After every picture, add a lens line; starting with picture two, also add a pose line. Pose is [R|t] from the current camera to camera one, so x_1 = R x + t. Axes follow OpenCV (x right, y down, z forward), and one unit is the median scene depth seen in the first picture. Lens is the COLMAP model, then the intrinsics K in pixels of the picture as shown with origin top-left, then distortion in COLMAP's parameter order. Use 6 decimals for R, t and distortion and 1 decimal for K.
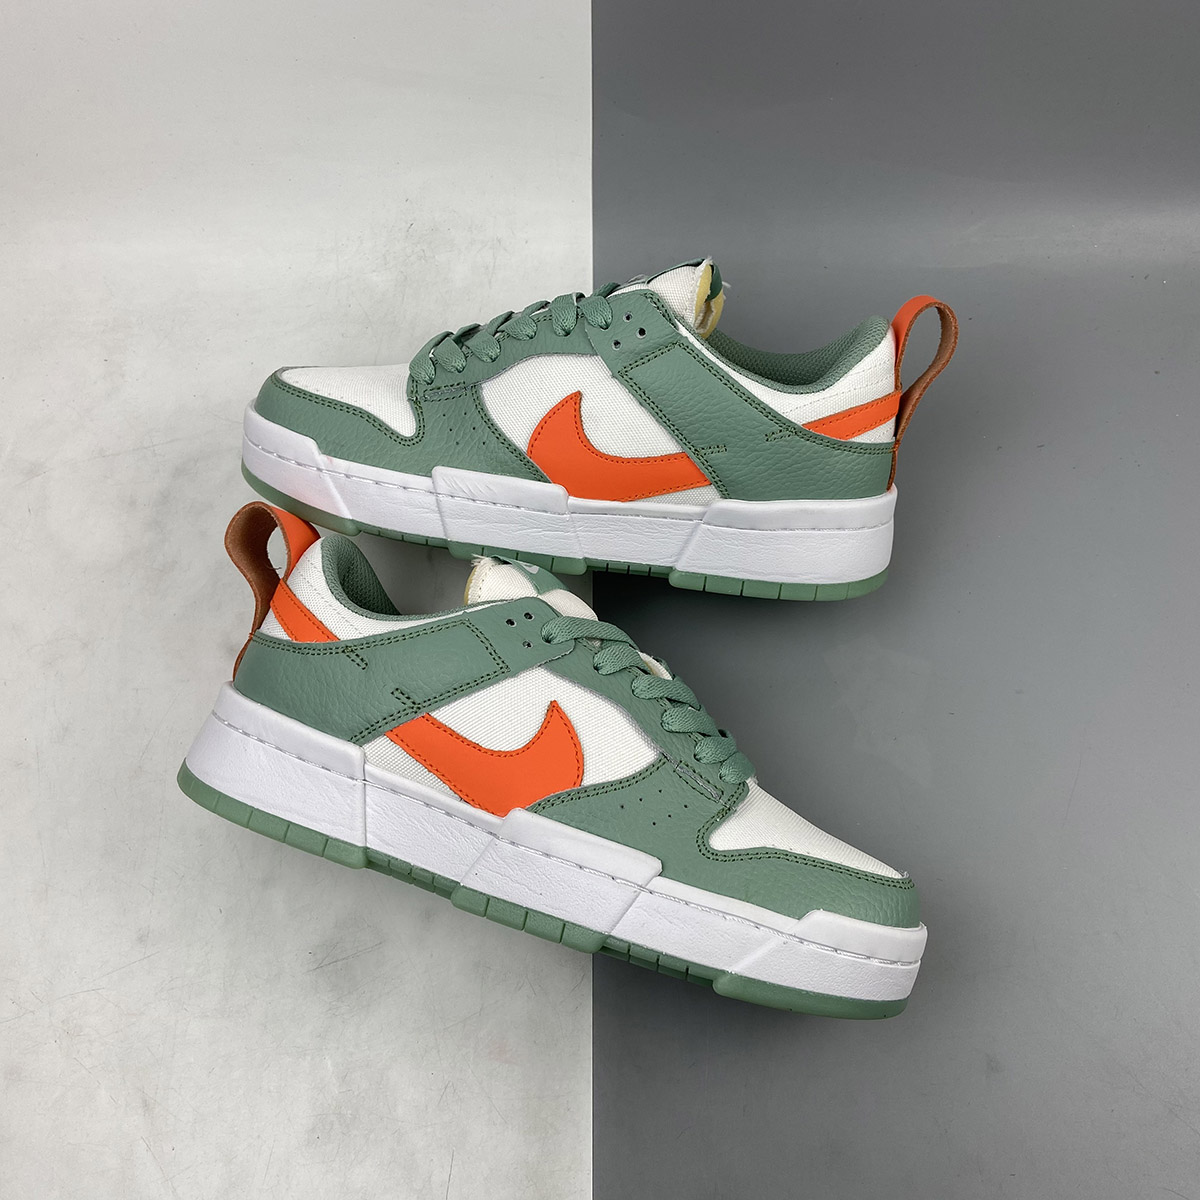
lens RADIAL K [[1153.1, 0, 600.0], [0, 1153.1, 600.0], [0, 0, 1]] dist [0.091275, -0.127904]
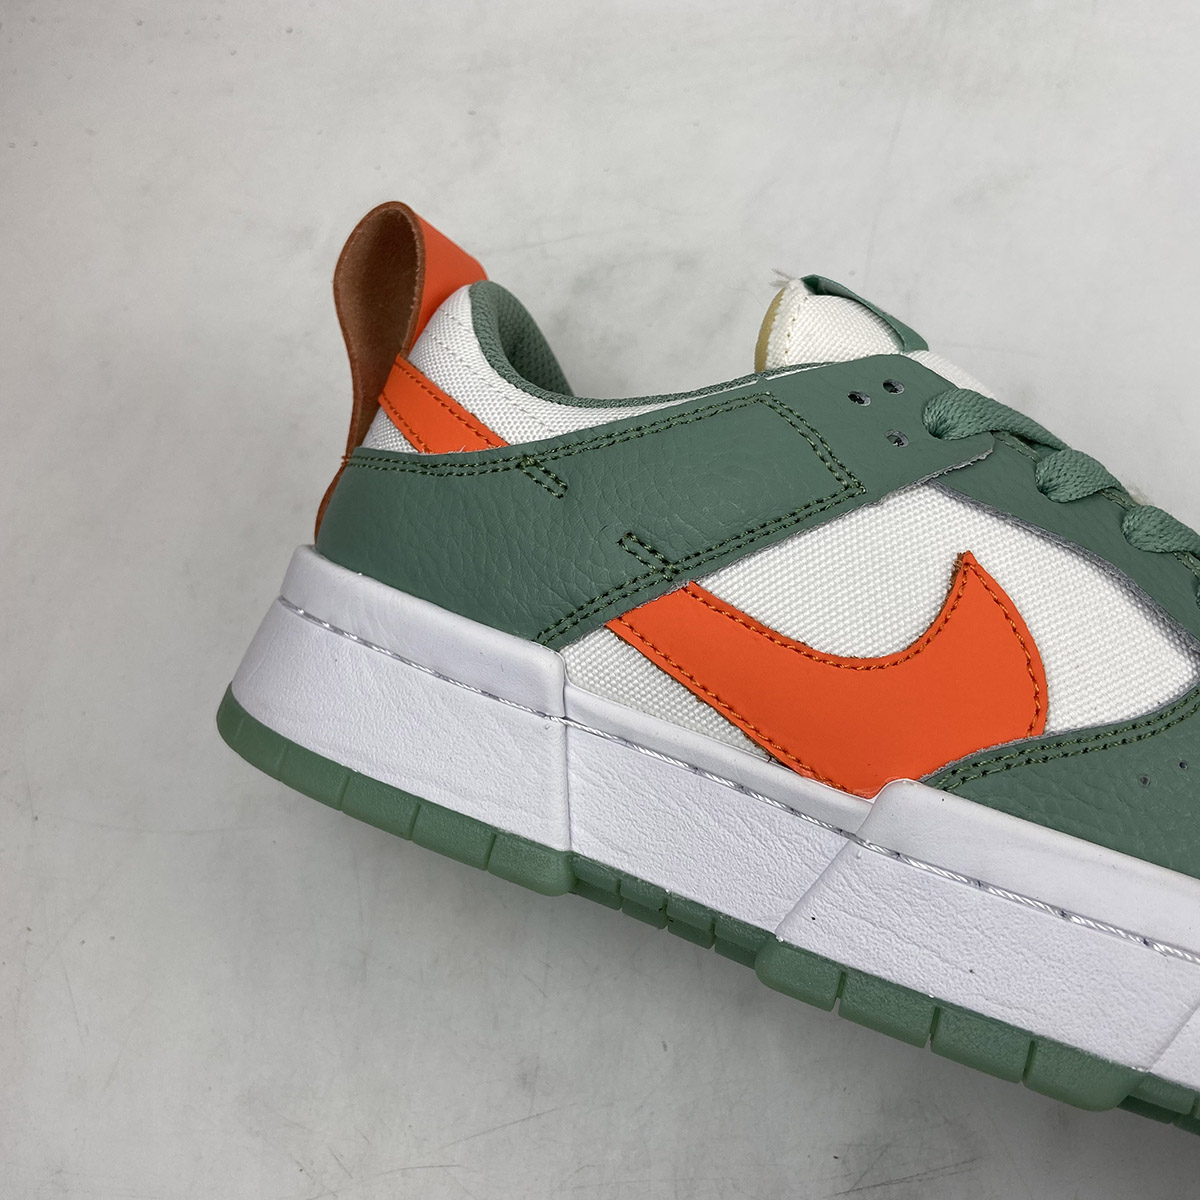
lens RADIAL K [[1153.1, 0, 600.0], [0, 1153.1, 600.0], [0, 0, 1]] dist [0.091275, -0.127904]
pose [[0.995208, -0.004745, -0.097667, -0.141025], [0.007236, 0.999657, 0.025171, 0.093037], [0.097514, -0.025757, 0.994901, 0.513556]]
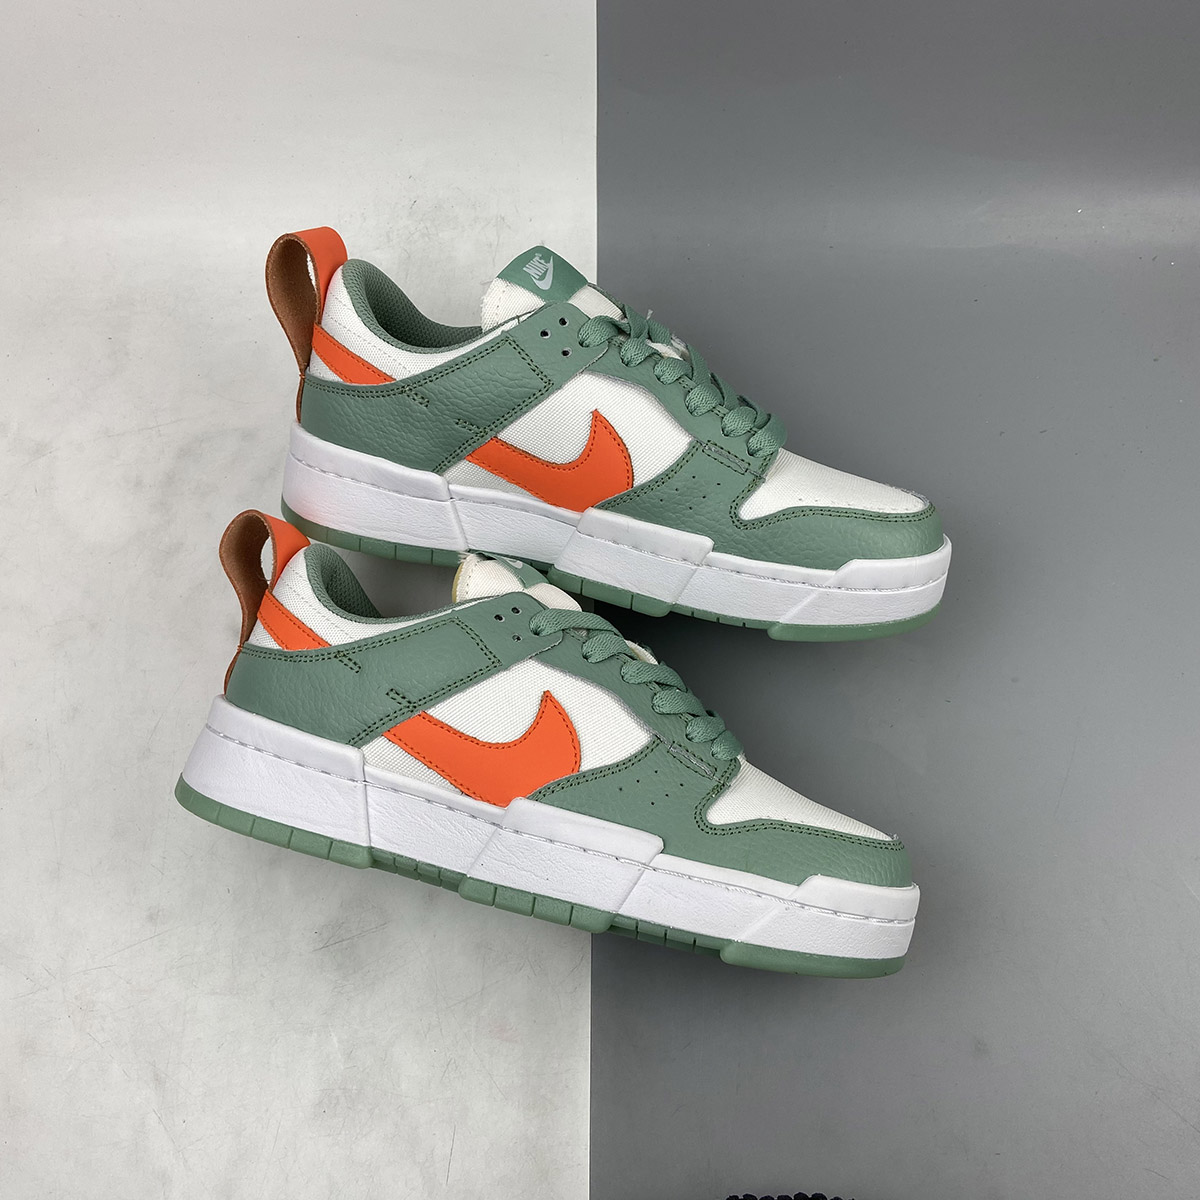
lens RADIAL K [[1153.1, 0, 600.0], [0, 1153.1, 600.0], [0, 0, 1]] dist [0.091275, -0.127904]
pose [[0.997261, -0.061515, 0.041065, -0.029886], [0.061744, 0.998083, -0.004334, 0.014067], [-0.040720, 0.006857, 0.999147, -0.024887]]
